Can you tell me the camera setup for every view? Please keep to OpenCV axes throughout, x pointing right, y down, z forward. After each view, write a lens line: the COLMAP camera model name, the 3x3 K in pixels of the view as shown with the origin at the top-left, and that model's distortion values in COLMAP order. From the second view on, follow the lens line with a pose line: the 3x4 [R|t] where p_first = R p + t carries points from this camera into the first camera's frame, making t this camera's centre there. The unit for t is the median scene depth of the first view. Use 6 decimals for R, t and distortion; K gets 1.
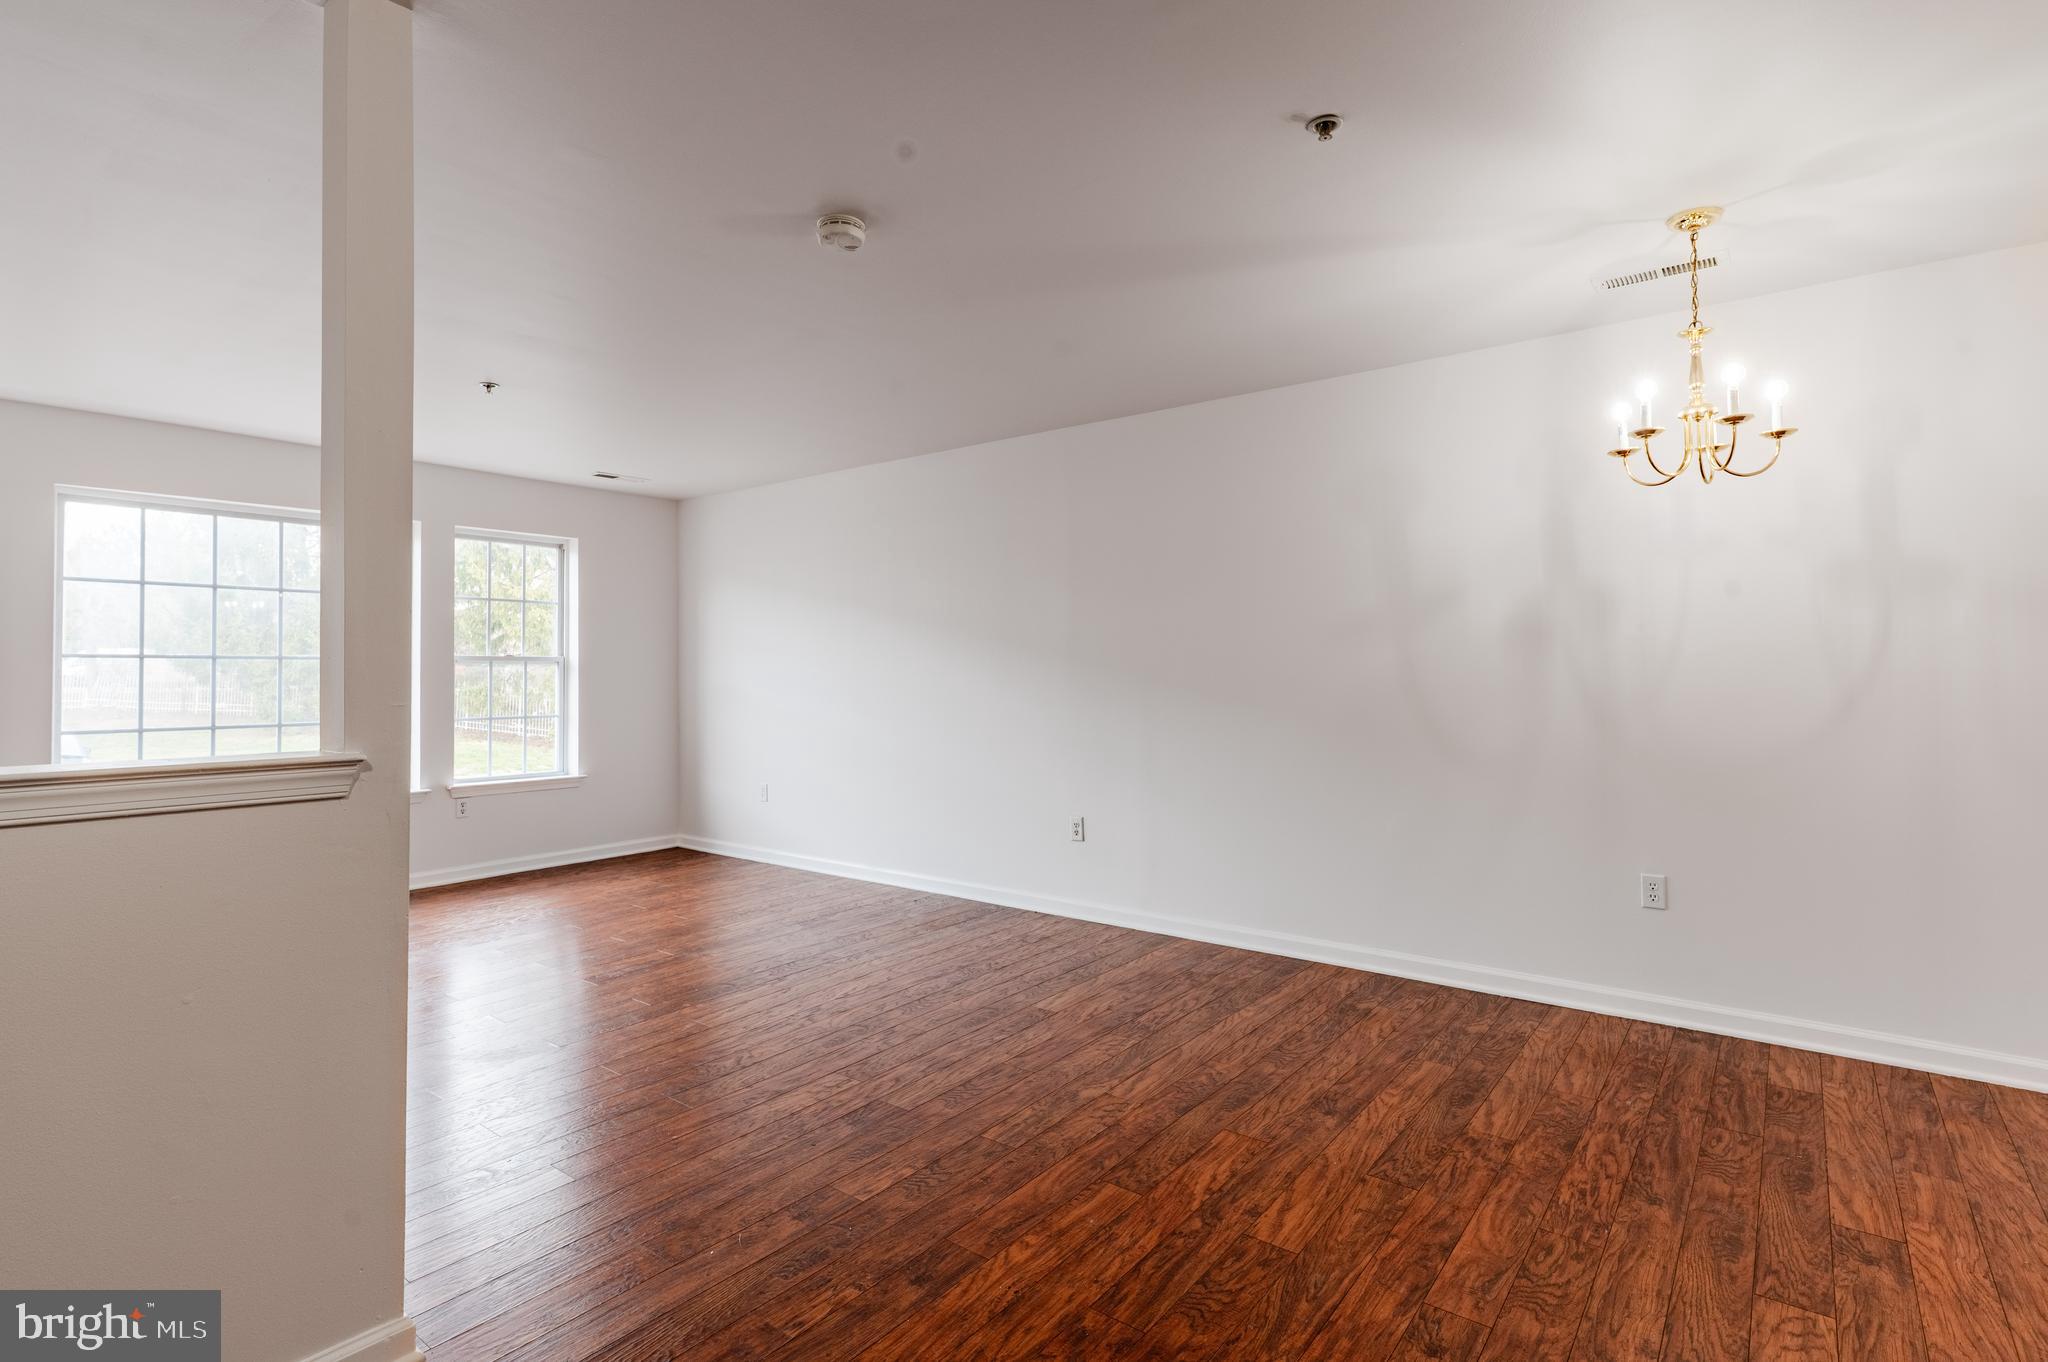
lens RADIAL K [[957.3, 0, 1053.6], [0, 957.3, 658.2], [0, 0, 1]] dist [-0.003387, -0.000149]
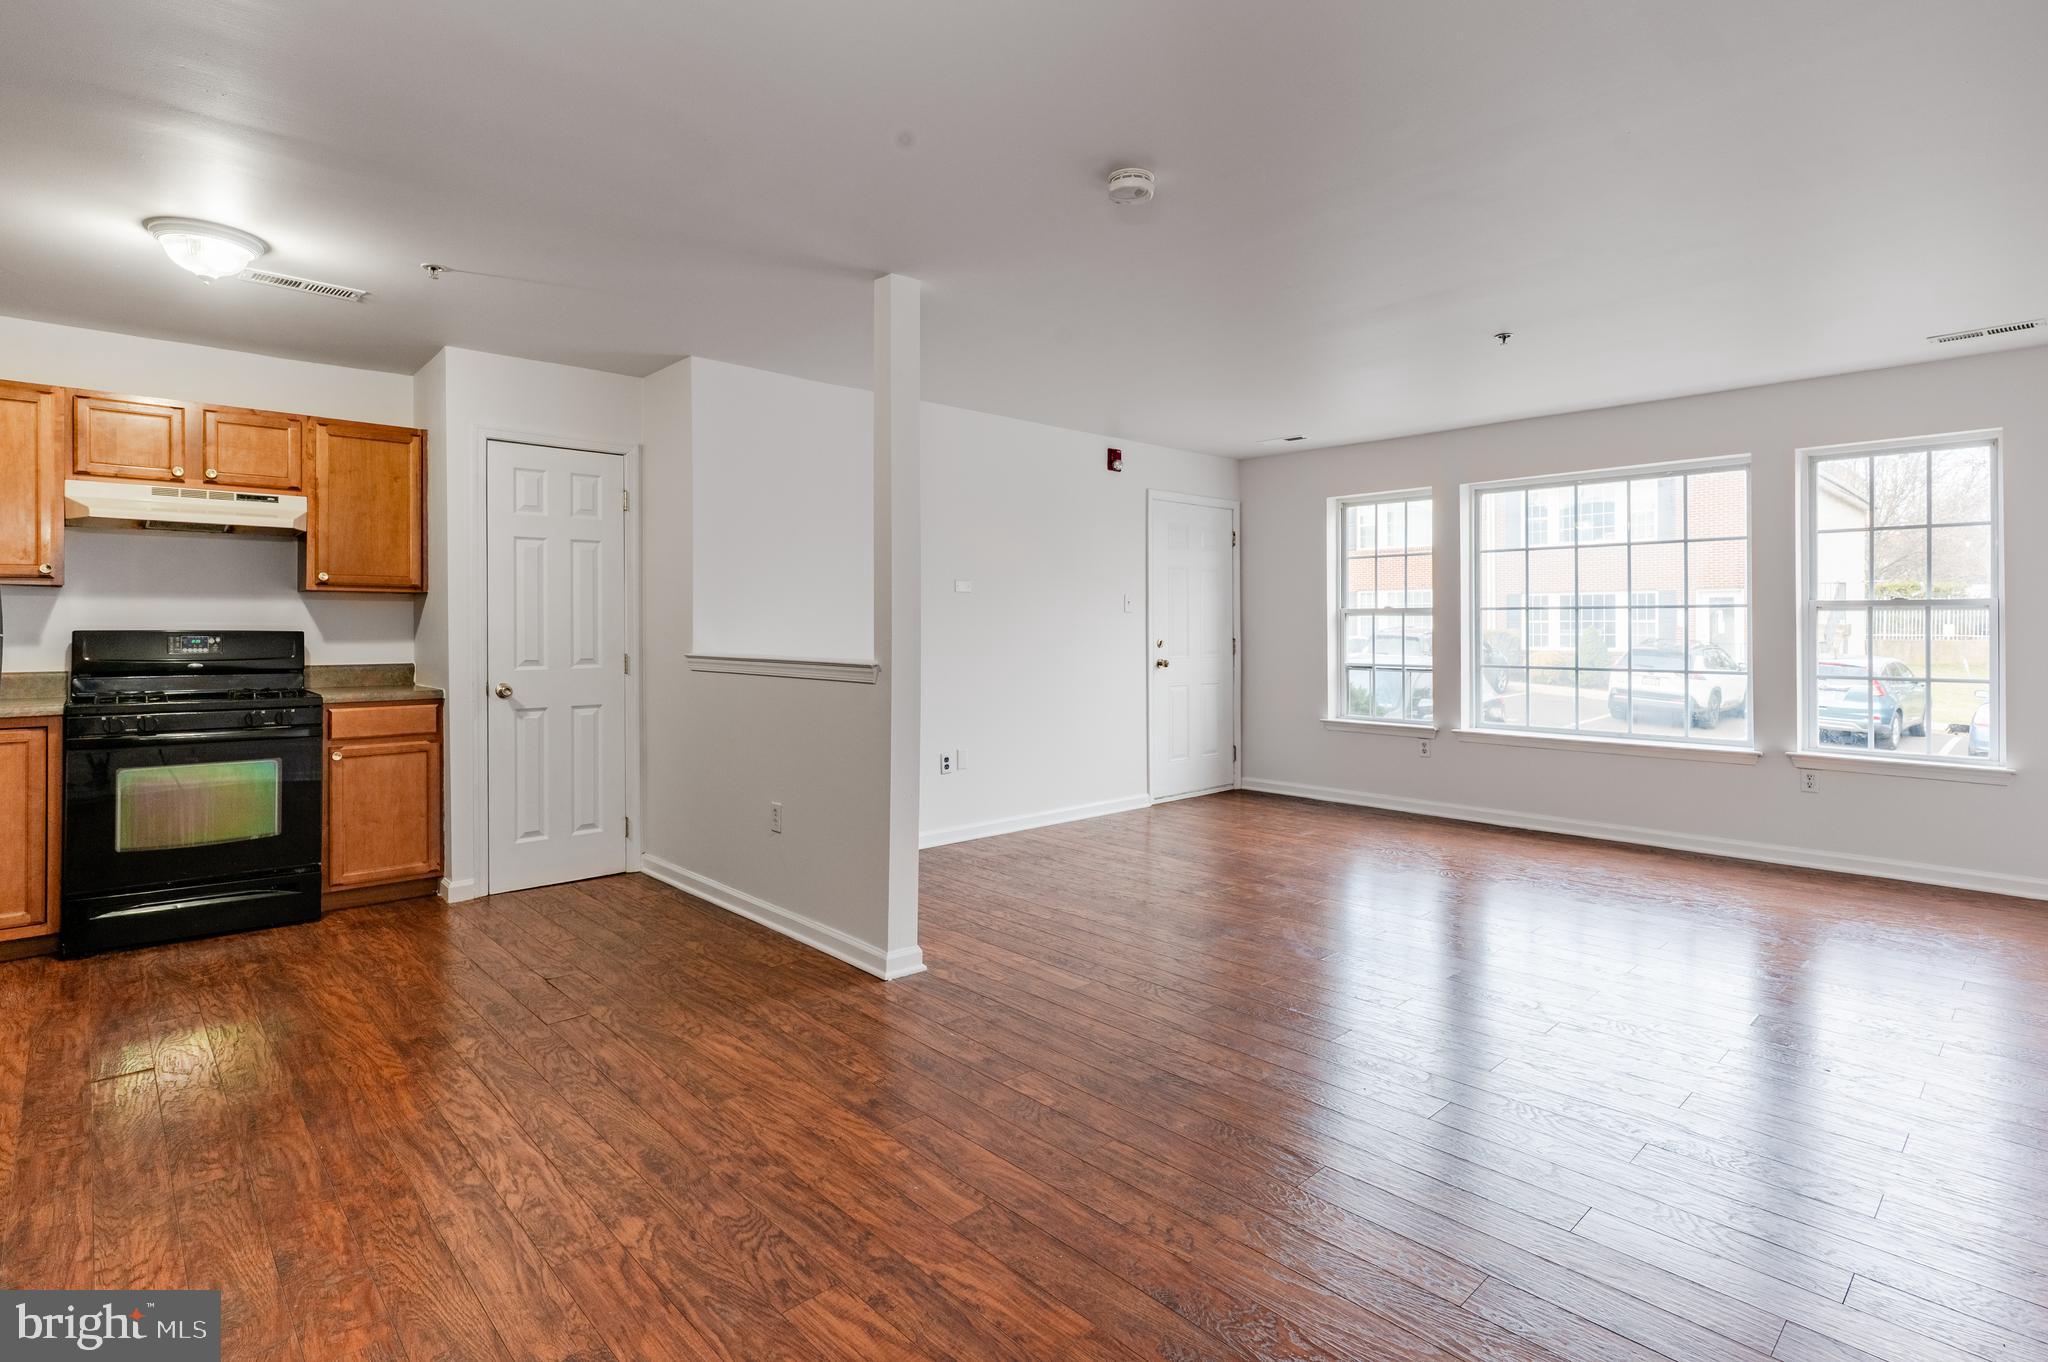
lens RADIAL K [[1002.8, 0, 1033.8], [0, 1002.8, 621.6], [0, 0, 1]] dist [0.001304, -0.001570]
pose [[-0.150544, 0.002338, -0.988601, 1.024896], [0.015882, 0.999874, -0.000054, 0.012349], [0.988476, -0.015709, -0.150562, 1.271414]]
